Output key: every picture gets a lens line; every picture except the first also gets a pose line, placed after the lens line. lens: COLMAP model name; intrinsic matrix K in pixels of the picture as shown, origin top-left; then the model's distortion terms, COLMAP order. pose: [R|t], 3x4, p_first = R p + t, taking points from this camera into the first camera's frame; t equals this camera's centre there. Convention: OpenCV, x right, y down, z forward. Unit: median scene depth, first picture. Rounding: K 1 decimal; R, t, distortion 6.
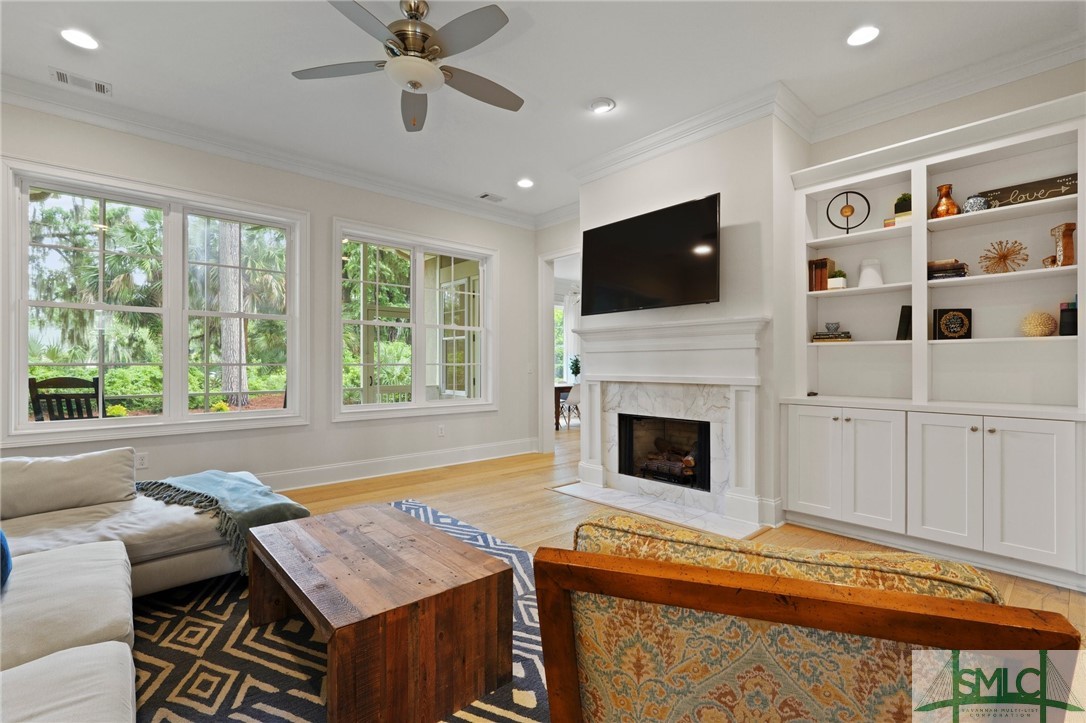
lens RADIAL K [[485.4, 0, 543.0], [0, 485.4, 361.5], [0, 0, 1]] dist [-0.002112, -0.000098]
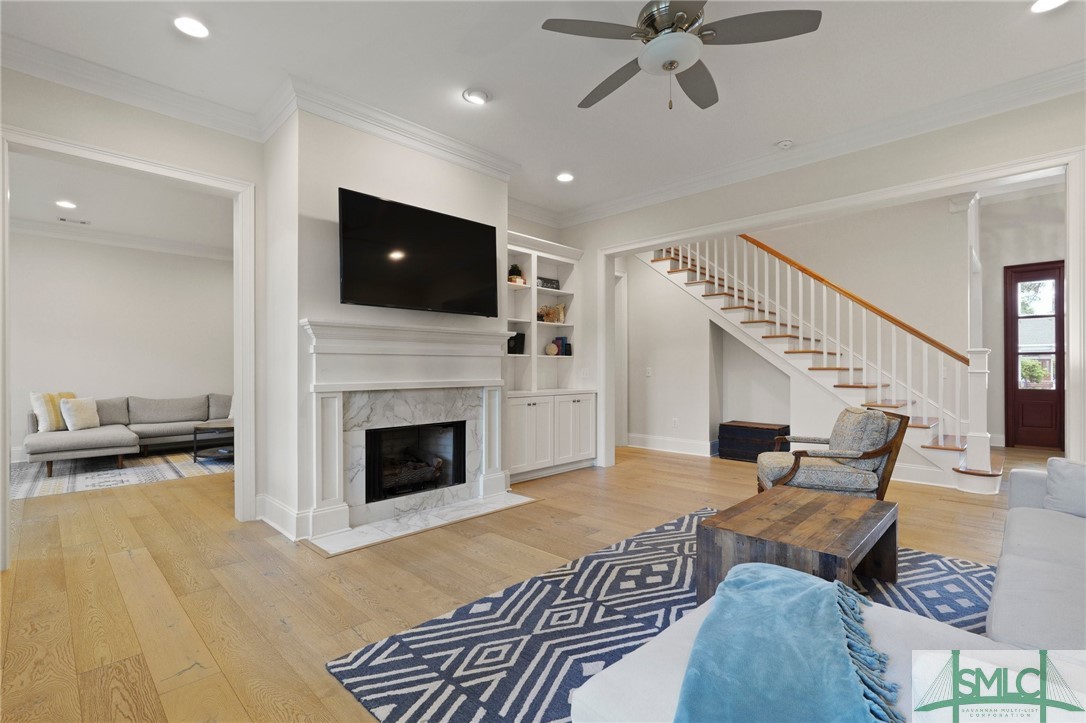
lens RADIAL K [[492.4, 0, 540.4], [0, 492.4, 368.6], [0, 0, 1]] dist [-0.001974, -0.000156]
pose [[-0.053476, 0.002813, 0.998565, -0.769767], [0.000286, 0.999996, -0.002802, 0.007275], [-0.998569, 0.000135, -0.053476, 0.848994]]
